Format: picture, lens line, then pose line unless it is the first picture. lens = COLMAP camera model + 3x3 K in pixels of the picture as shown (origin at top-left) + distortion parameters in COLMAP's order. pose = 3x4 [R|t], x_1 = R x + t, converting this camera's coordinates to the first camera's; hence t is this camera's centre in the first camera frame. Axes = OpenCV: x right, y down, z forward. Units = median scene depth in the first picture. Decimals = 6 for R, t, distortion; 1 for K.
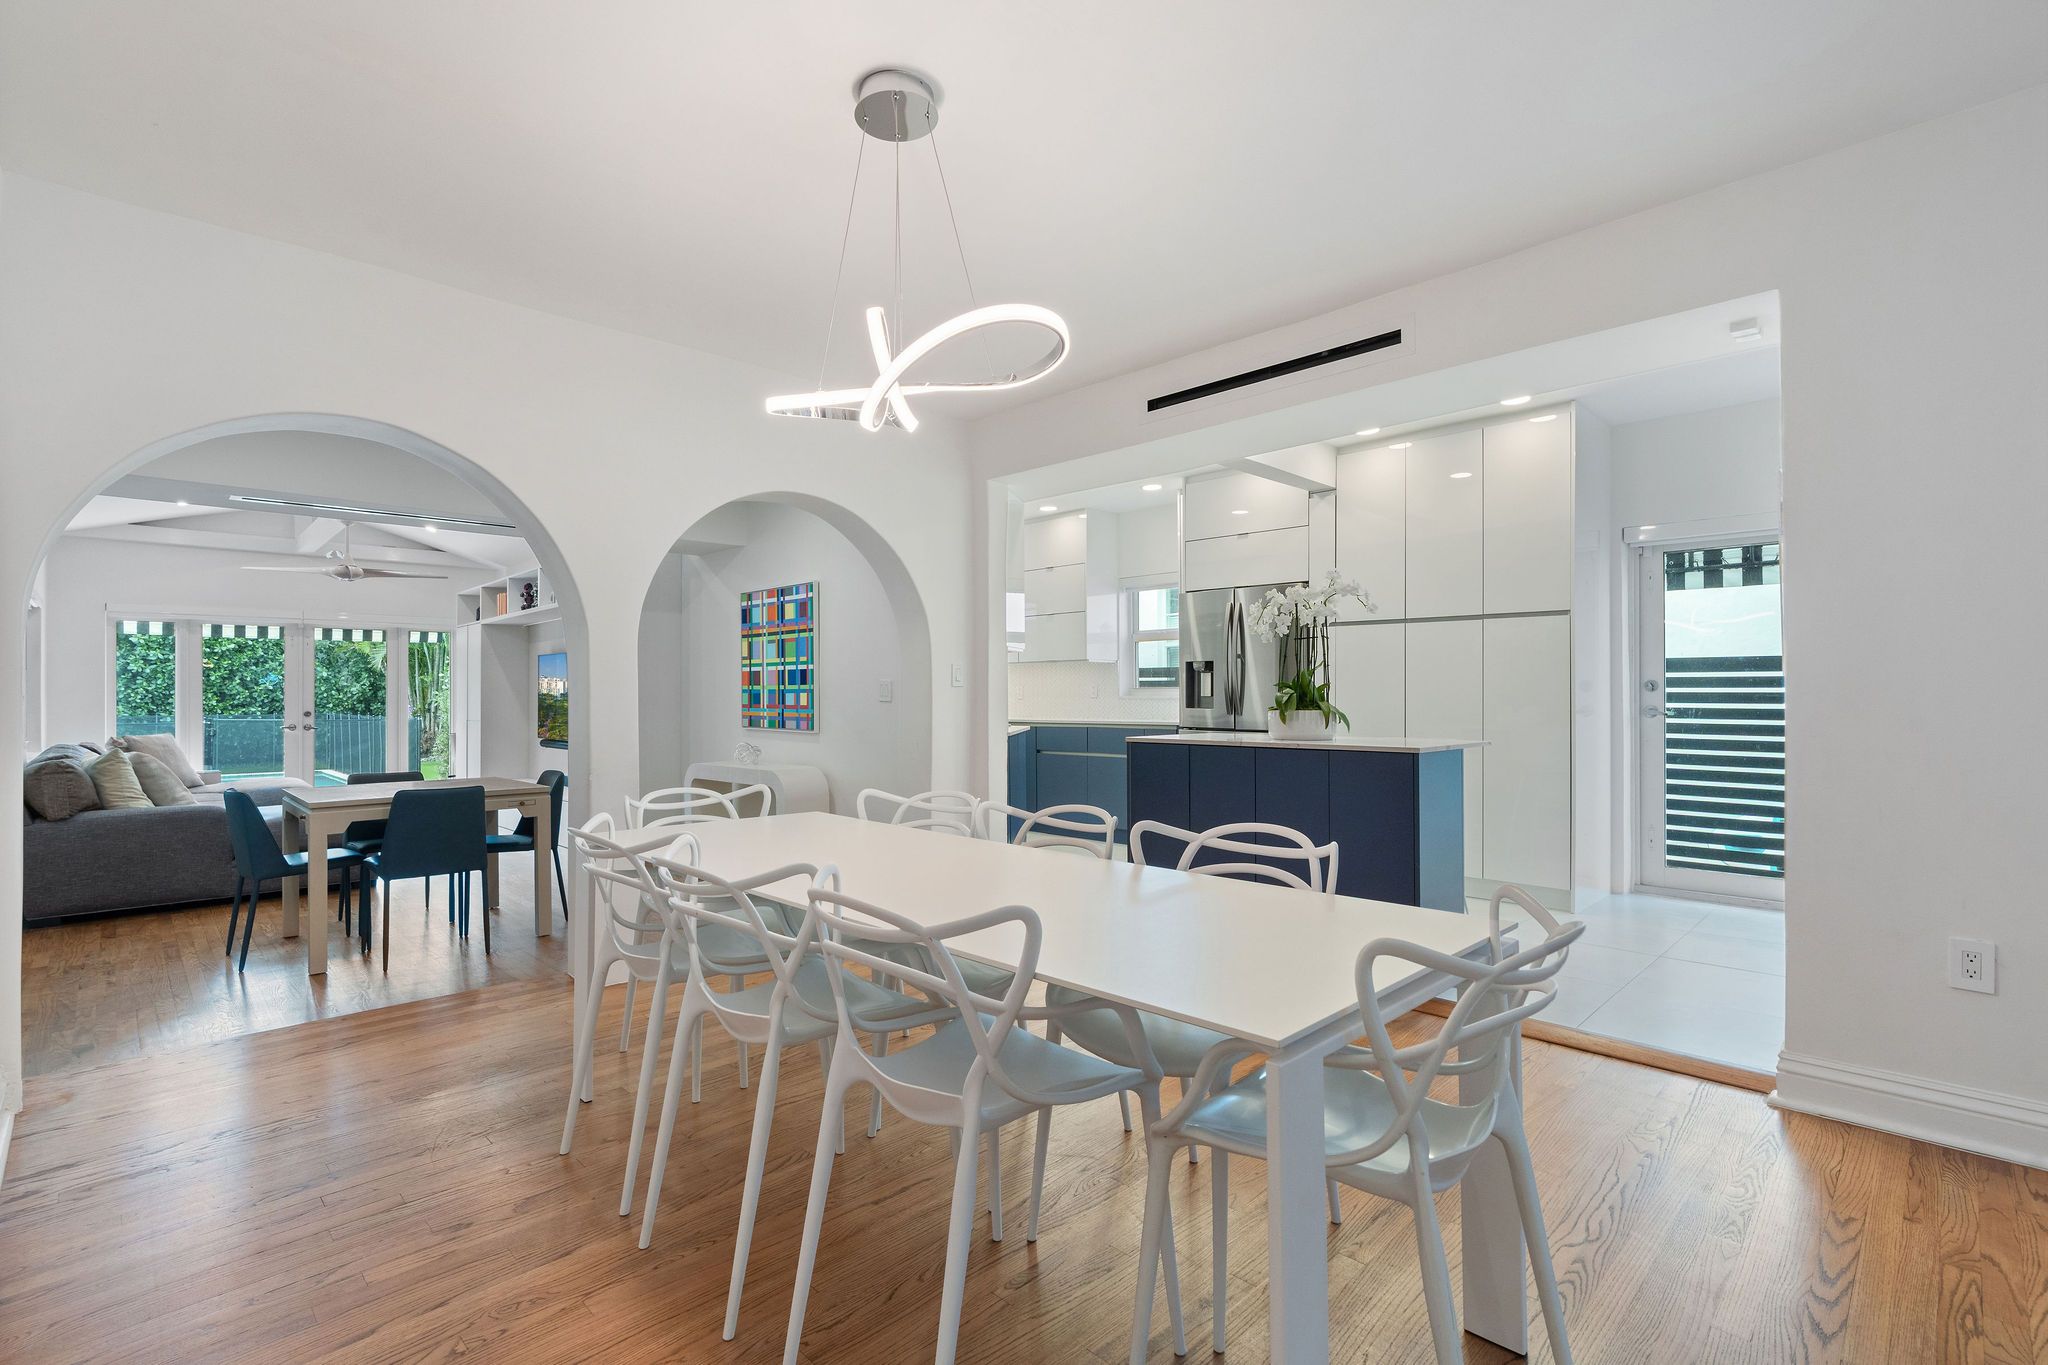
lens RADIAL K [[940.3, 0, 1016.1], [0, 940.3, 686.6], [0, 0, 1]] dist [-0.000425, -0.000365]
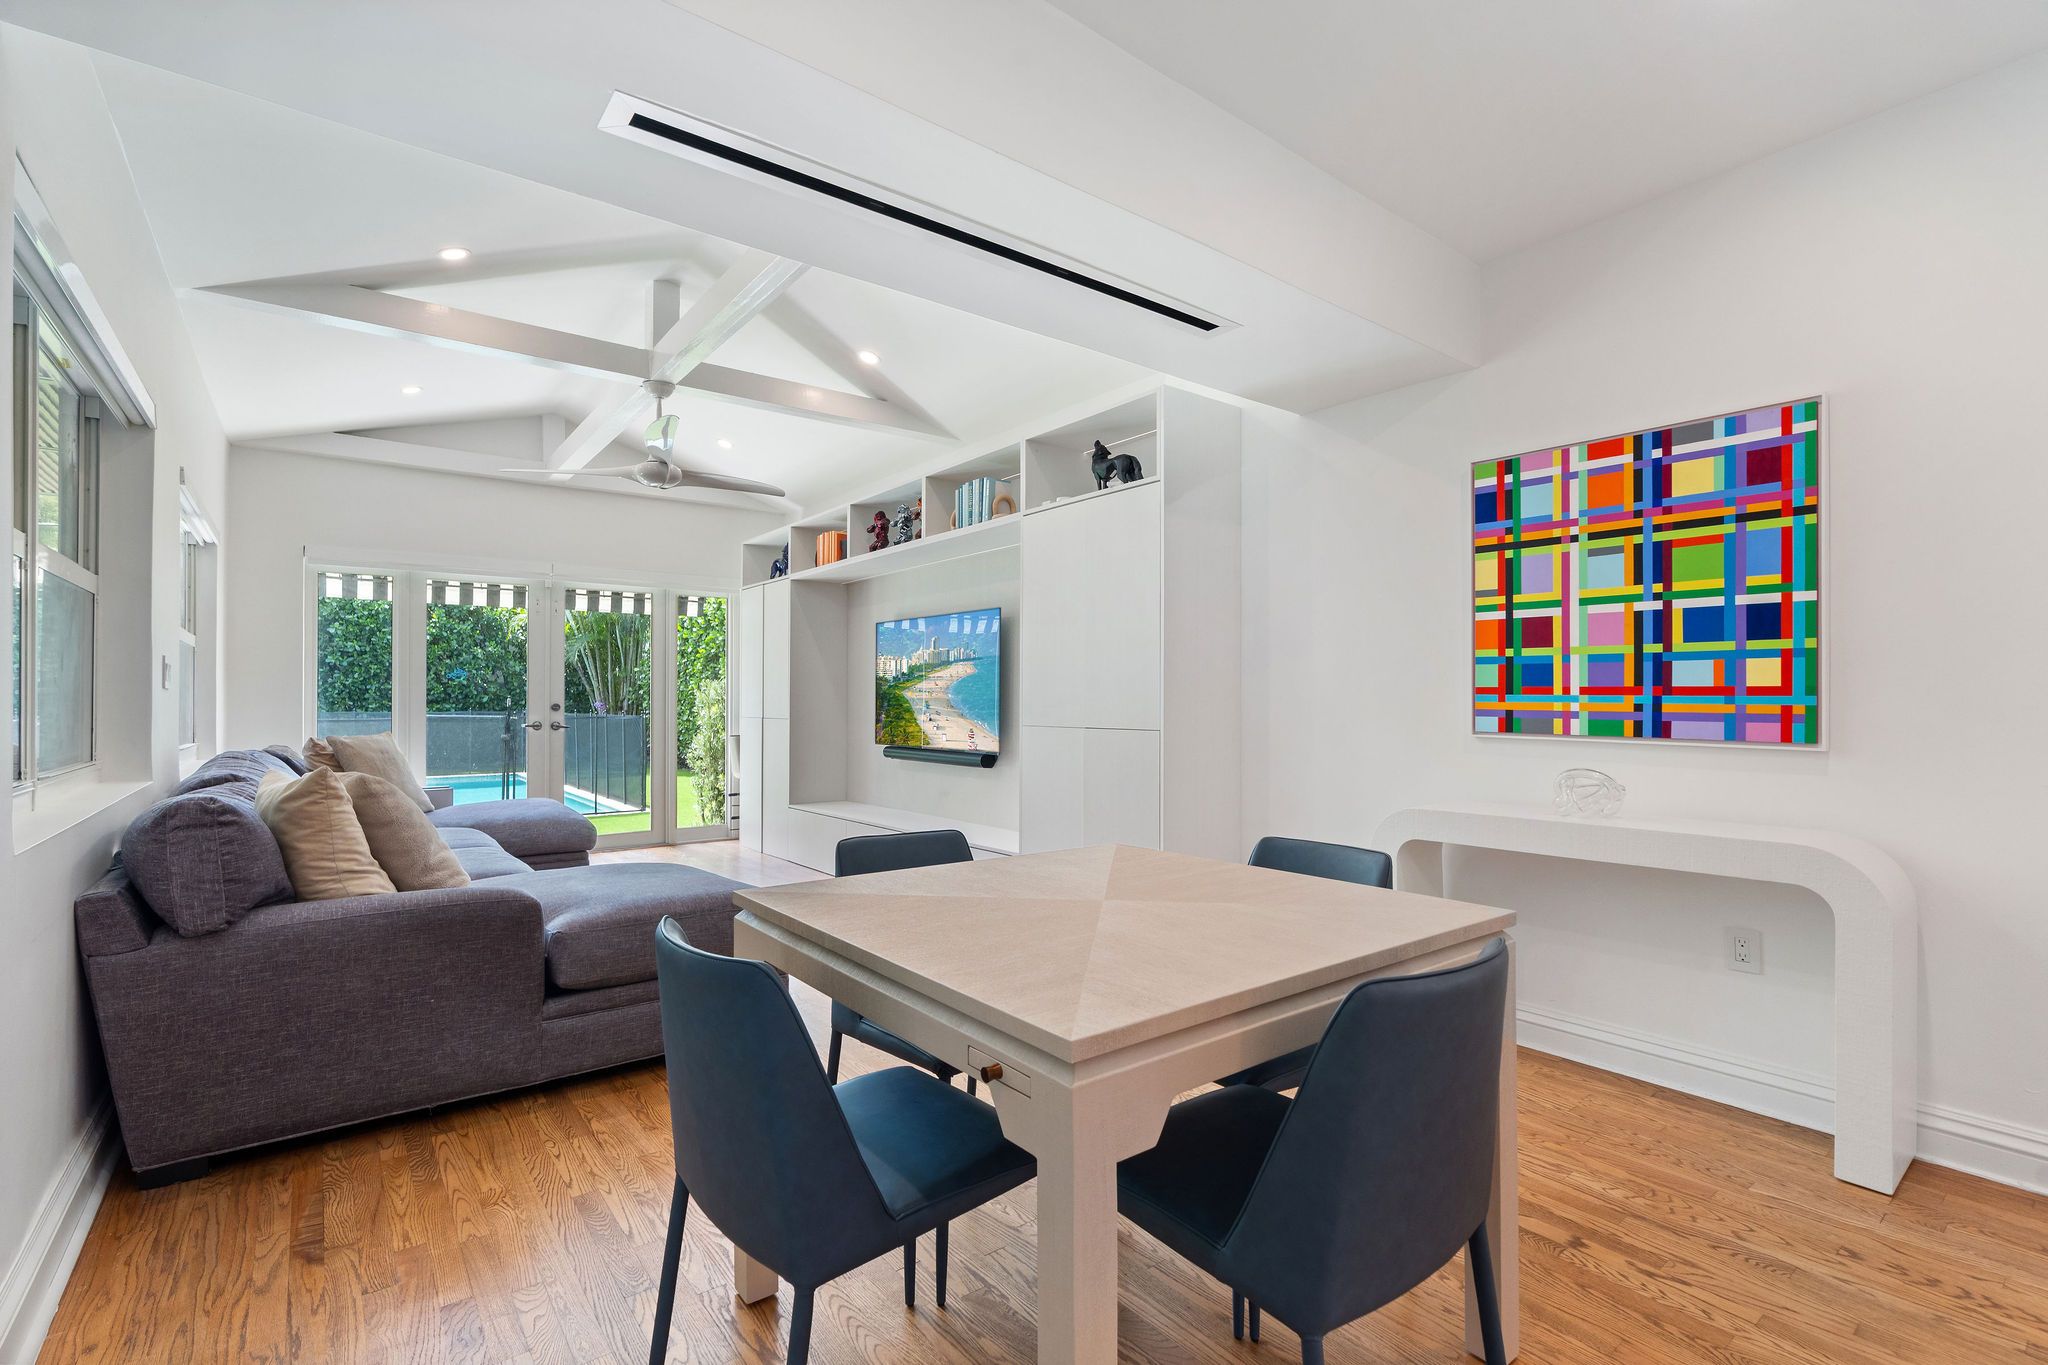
lens RADIAL K [[928.4, 0, 1022.0], [0, 928.4, 691.4], [0, 0, 1]] dist [-0.009741, 0.000233]
pose [[0.994091, 0.005500, -0.108414, -0.505714], [-0.005547, 0.999985, -0.000129, 0.023580], [0.108411, 0.000730, 0.994106, 0.522613]]
